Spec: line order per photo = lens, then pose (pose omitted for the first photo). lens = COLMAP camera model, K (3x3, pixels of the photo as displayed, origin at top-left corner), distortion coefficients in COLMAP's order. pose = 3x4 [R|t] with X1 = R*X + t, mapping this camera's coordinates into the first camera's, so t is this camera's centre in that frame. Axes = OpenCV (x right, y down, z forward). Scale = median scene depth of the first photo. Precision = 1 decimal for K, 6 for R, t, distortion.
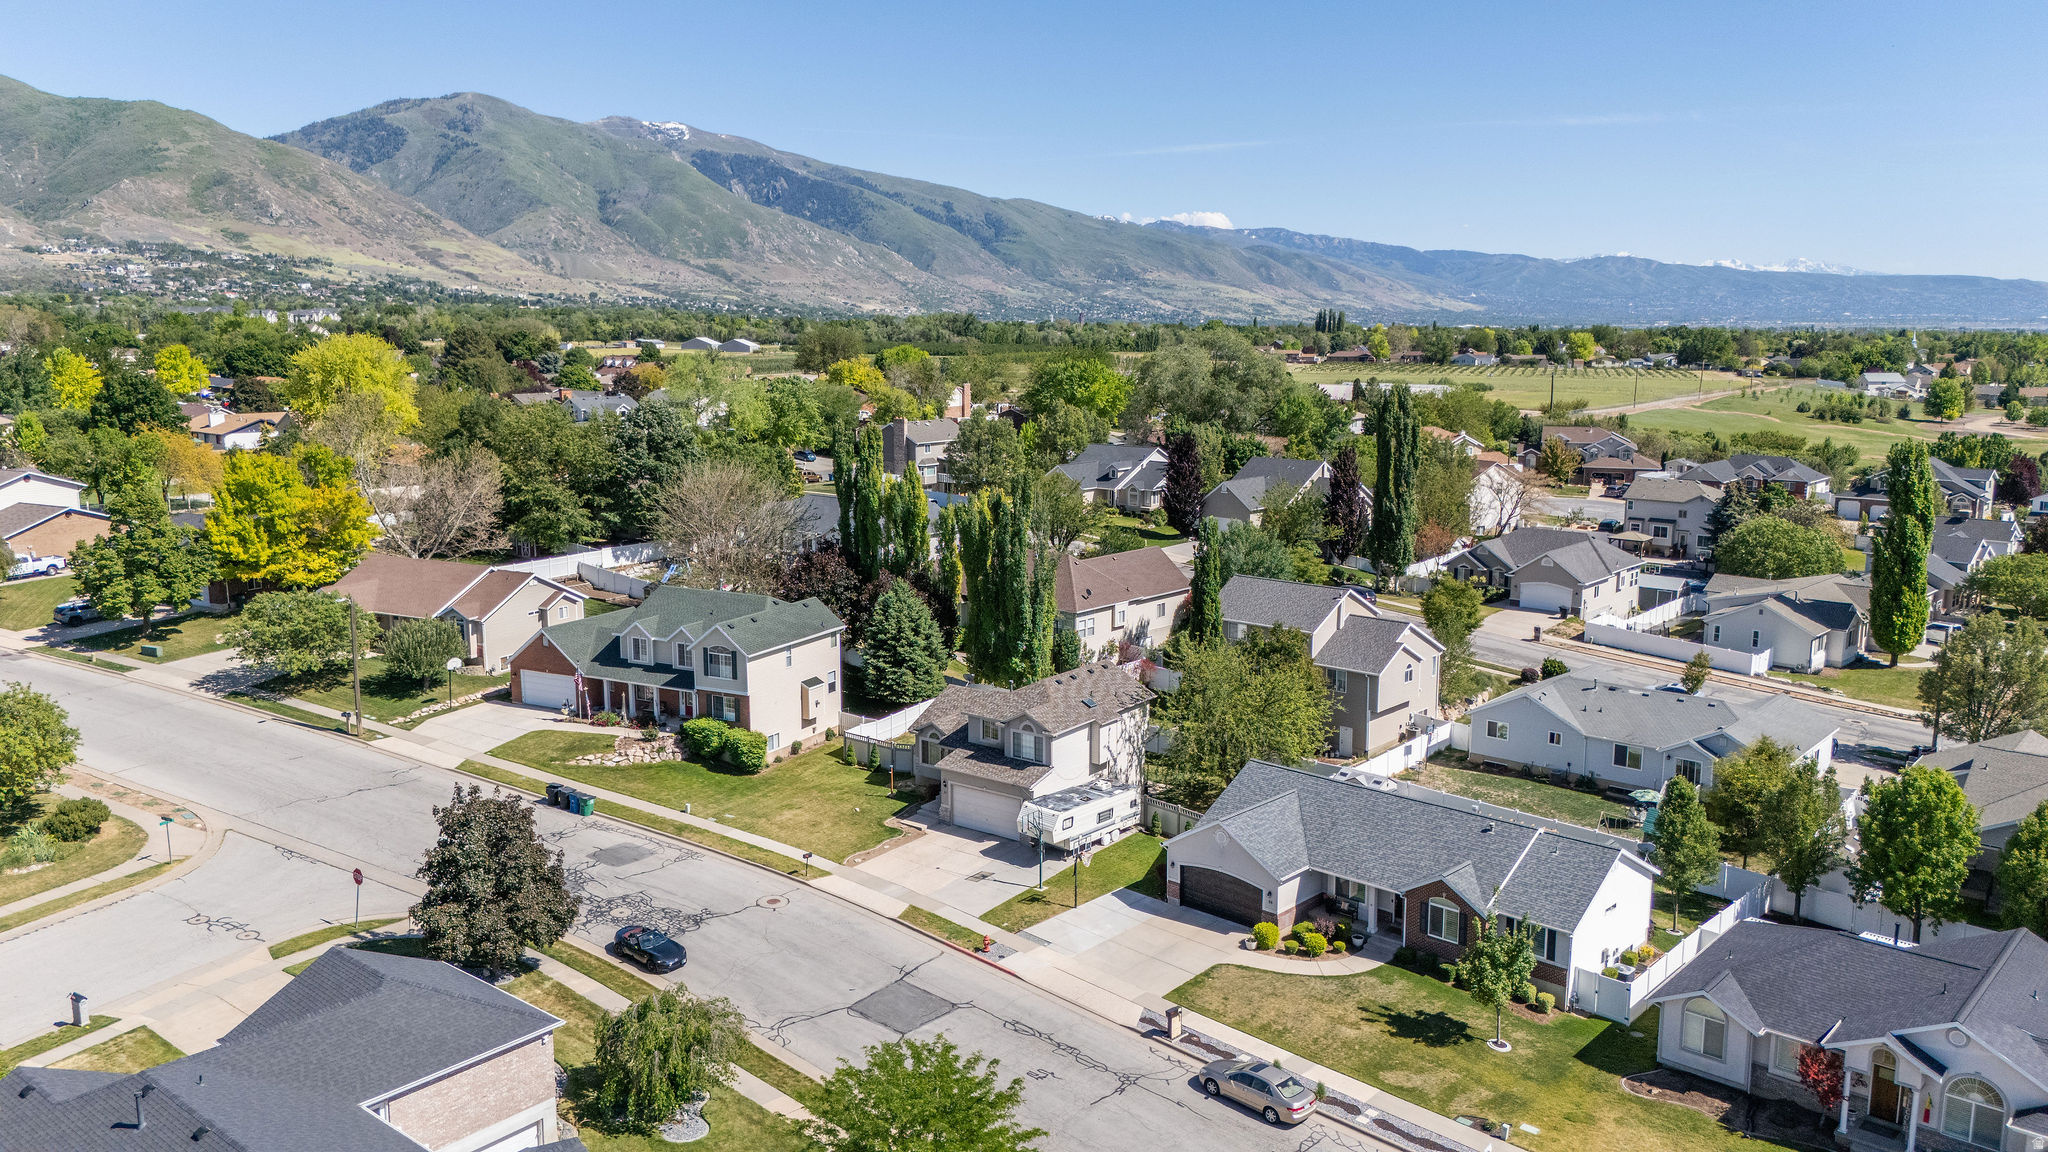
lens RADIAL K [[1504.0, 0, 1024.0], [0, 1504.0, 576.0], [0, 0, 1]] dist [0.081651, -0.081174]
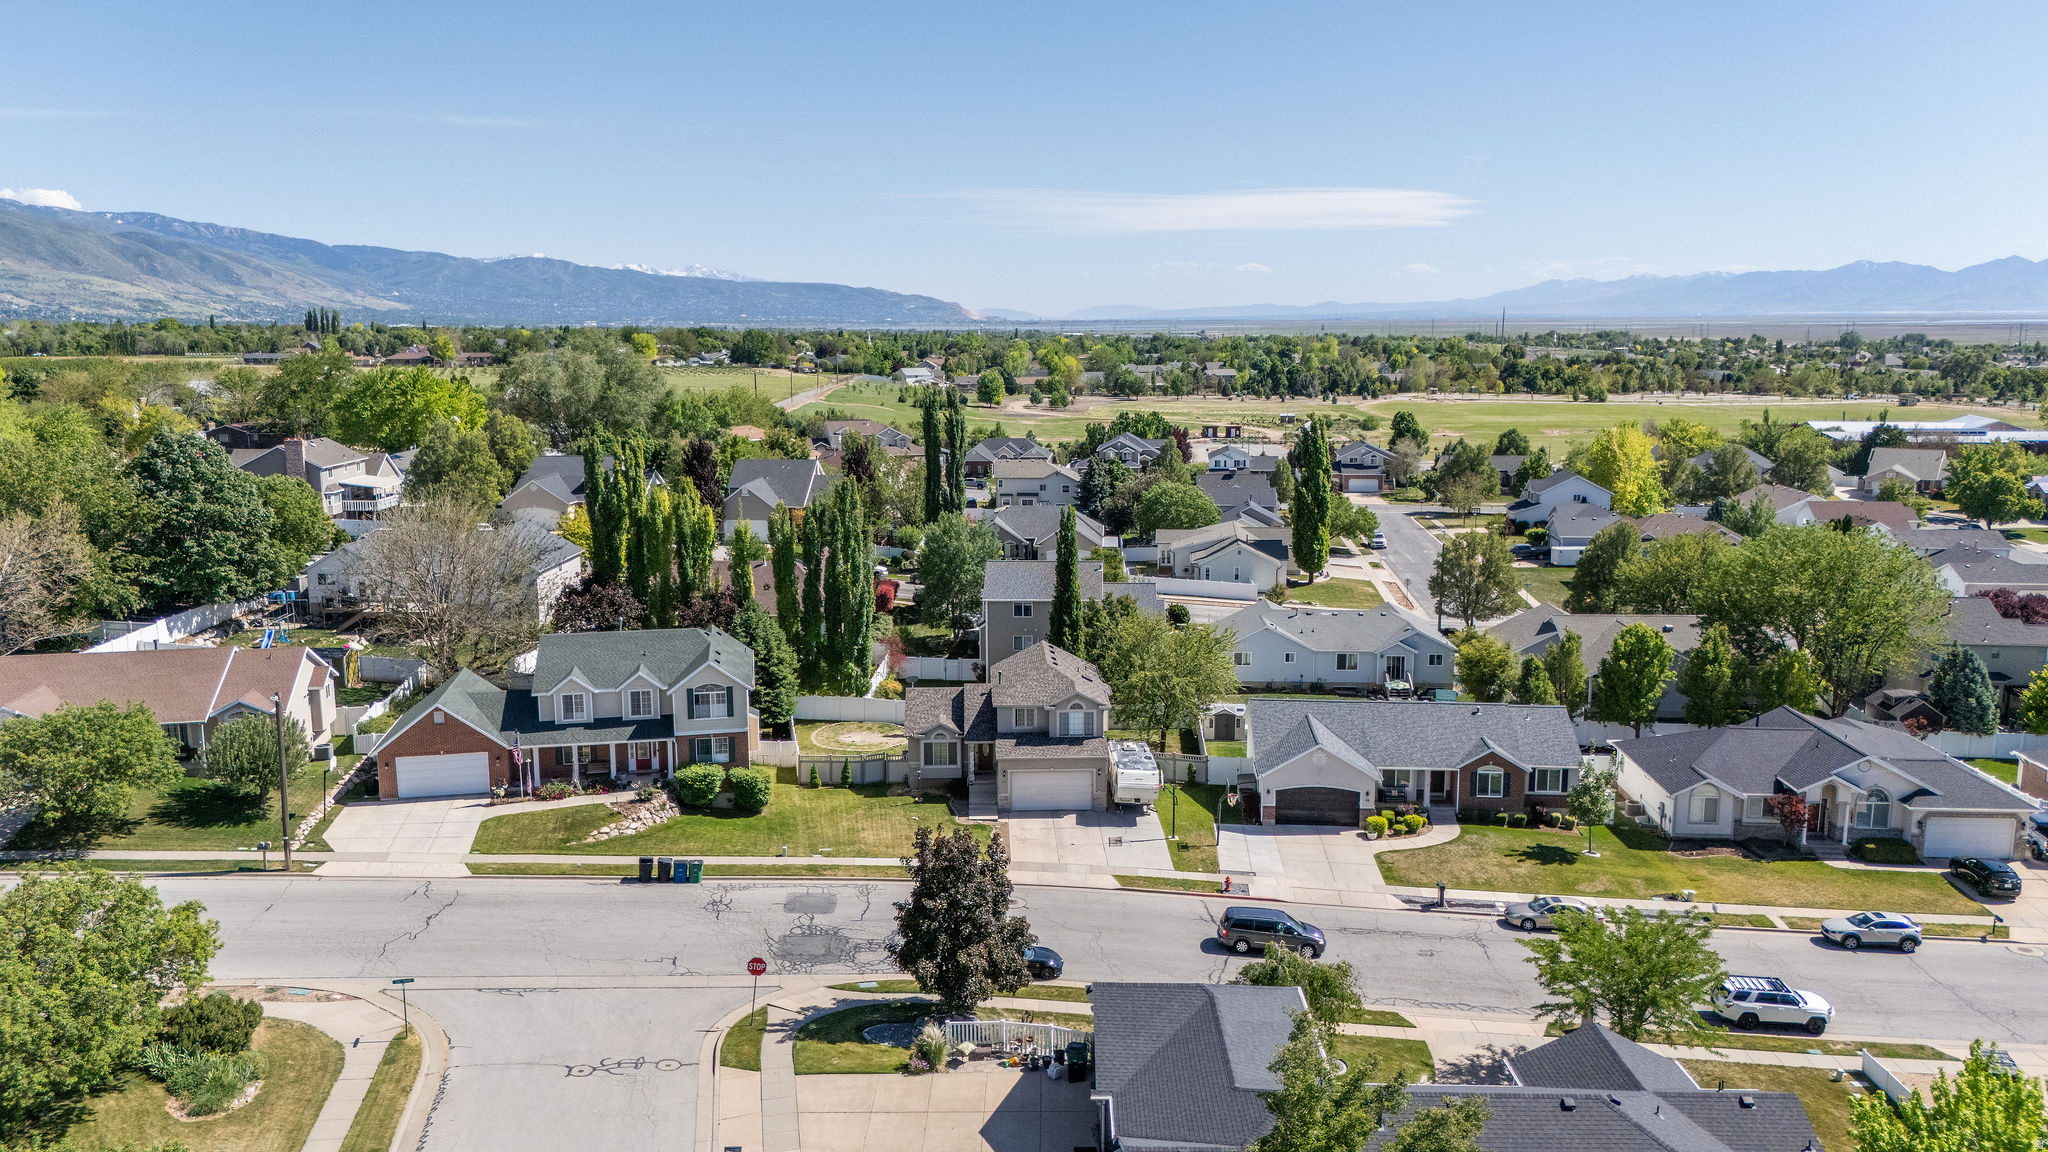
lens RADIAL K [[1504.0, 0, 1024.0], [0, 1504.0, 576.0], [0, 0, 1]] dist [0.081651, -0.081174]
pose [[0.781516, -0.108502, 0.614377, -0.297530], [0.108402, 0.993398, 0.037546, -0.016191], [-0.614395, 0.037257, 0.788119, 0.071251]]
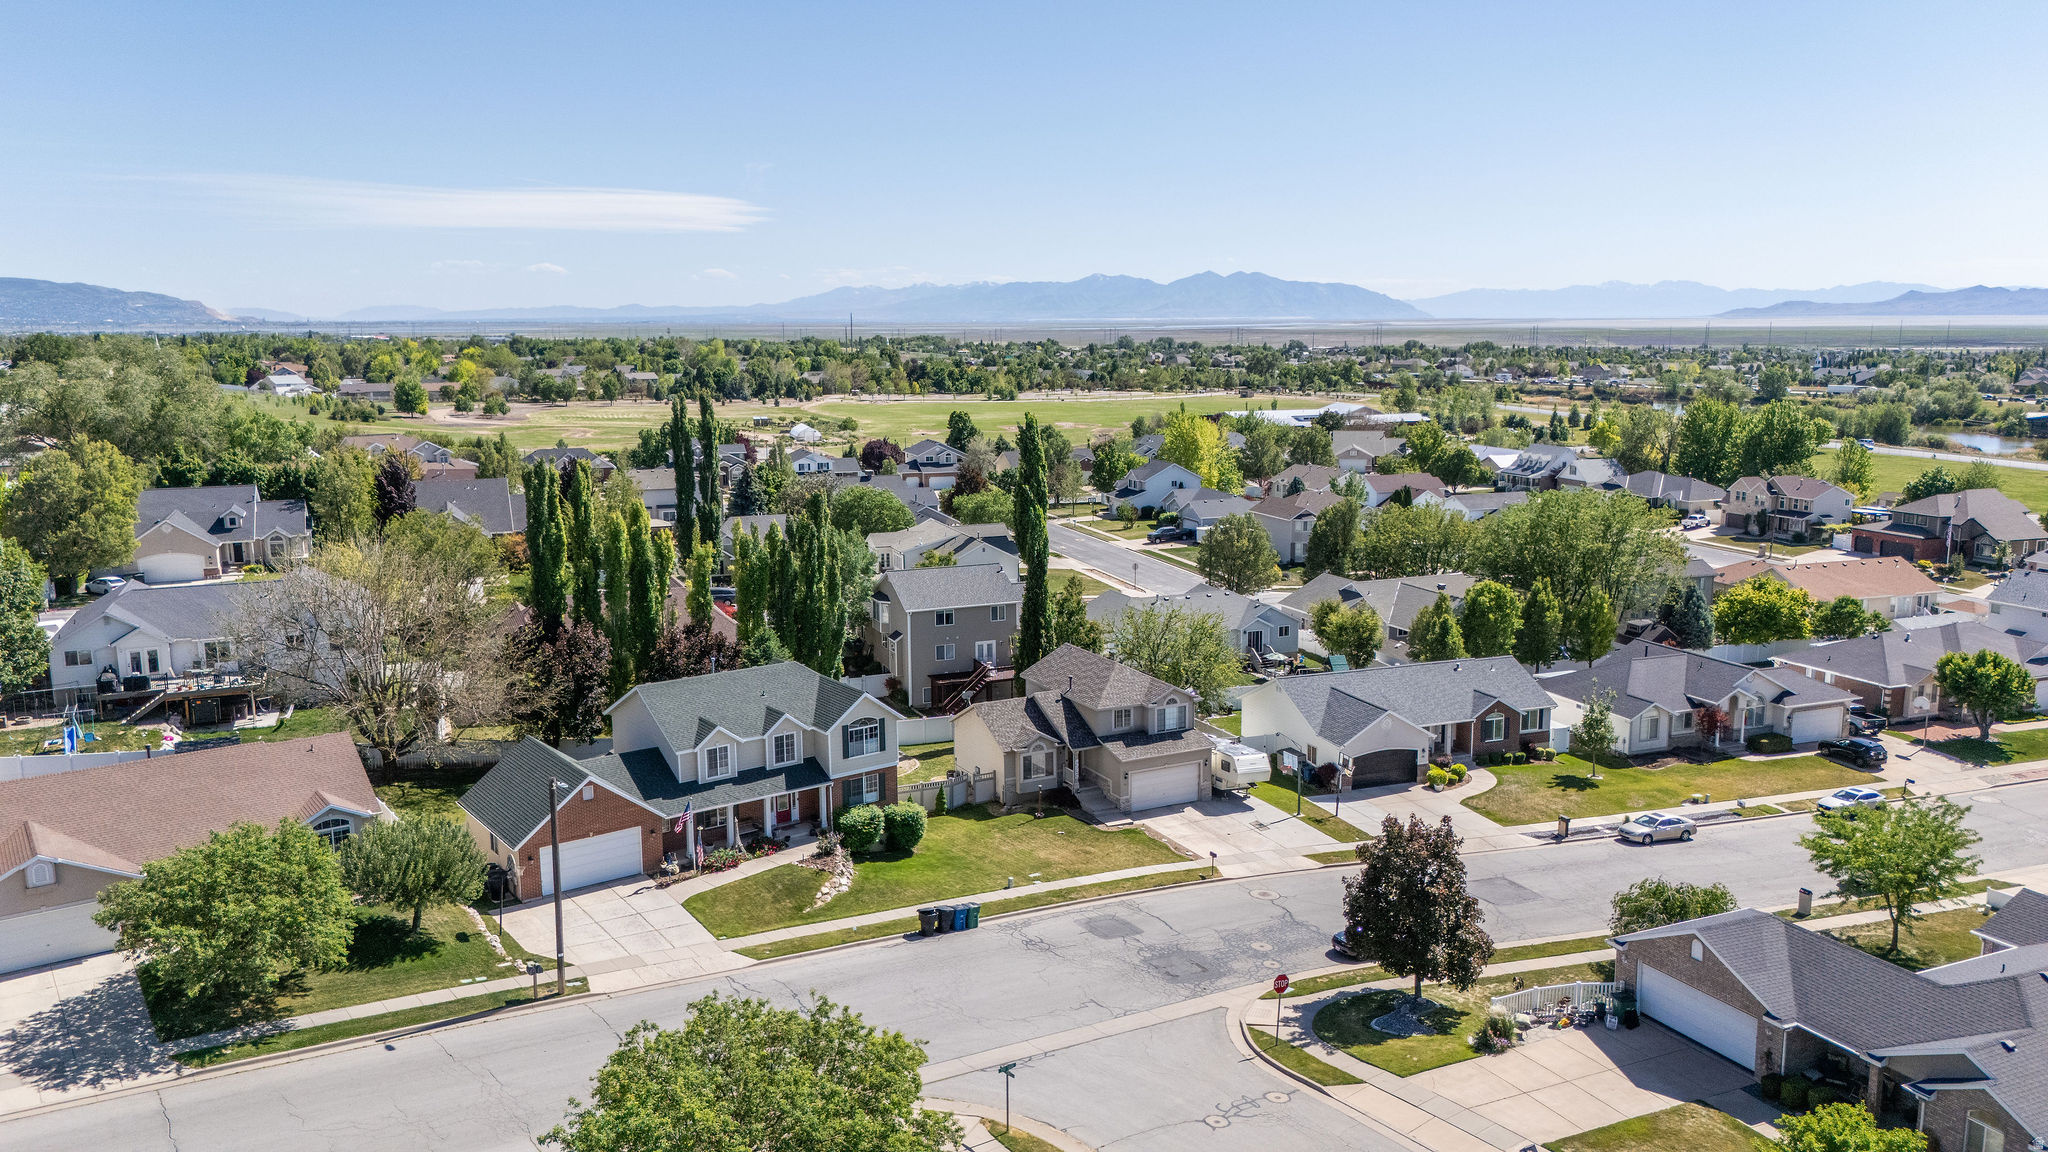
lens RADIAL K [[1504.0, 0, 1024.0], [0, 1504.0, 576.0], [0, 0, 1]] dist [0.081651, -0.081174]
pose [[0.434453, -0.154630, 0.887322, -0.437912], [0.156456, 0.983132, 0.094722, -0.047825], [-0.887002, 0.097675, 0.451318, 0.256436]]
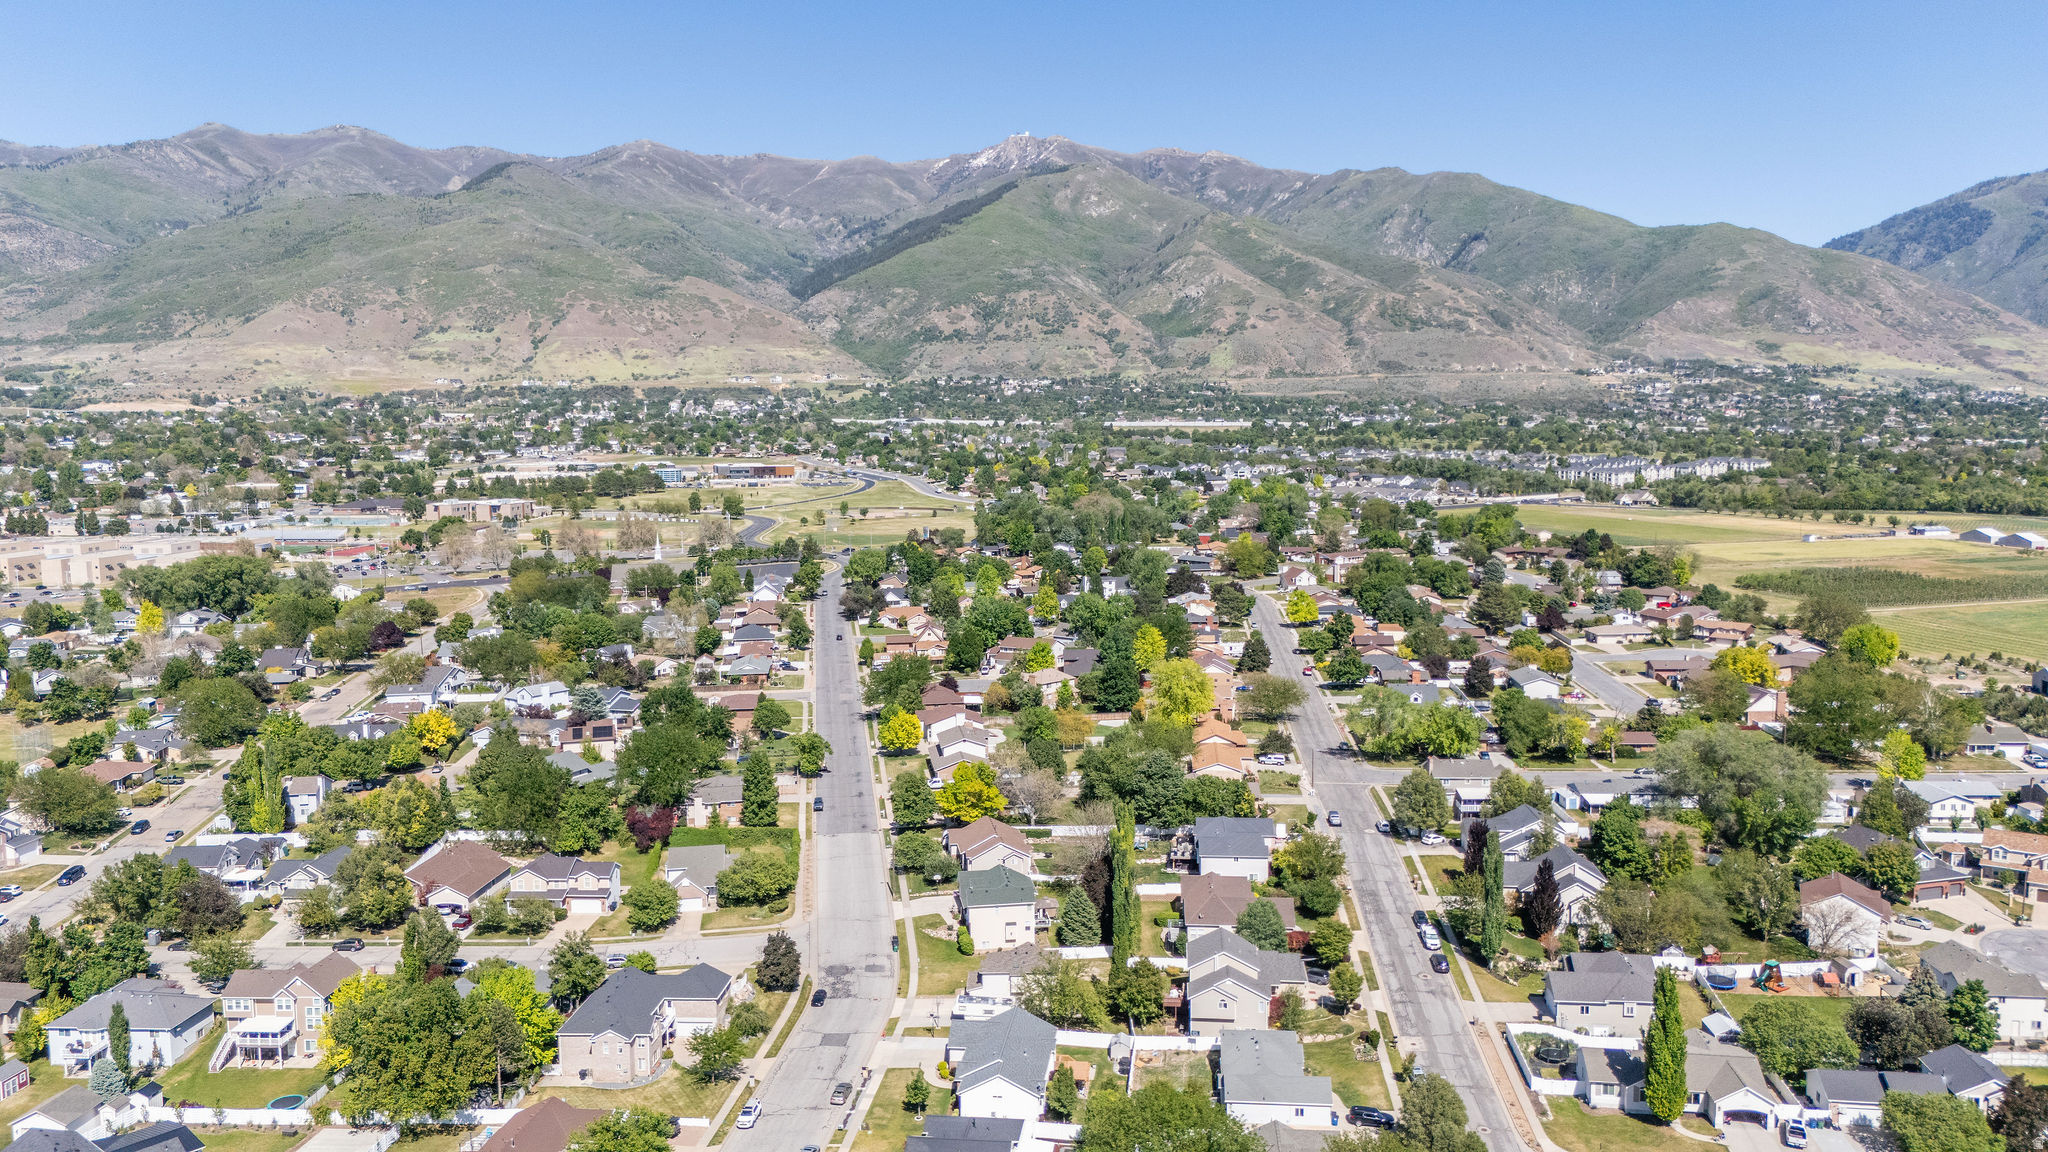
lens RADIAL K [[1504.0, 0, 1024.0], [0, 1504.0, 576.0], [0, 0, 1]] dist [0.081651, -0.081174]
pose [[0.584262, 0.081161, -0.807497, 0.868149], [-0.125006, 0.992113, 0.009269, -0.247546], [0.801880, 0.095526, 0.589799, -0.205571]]
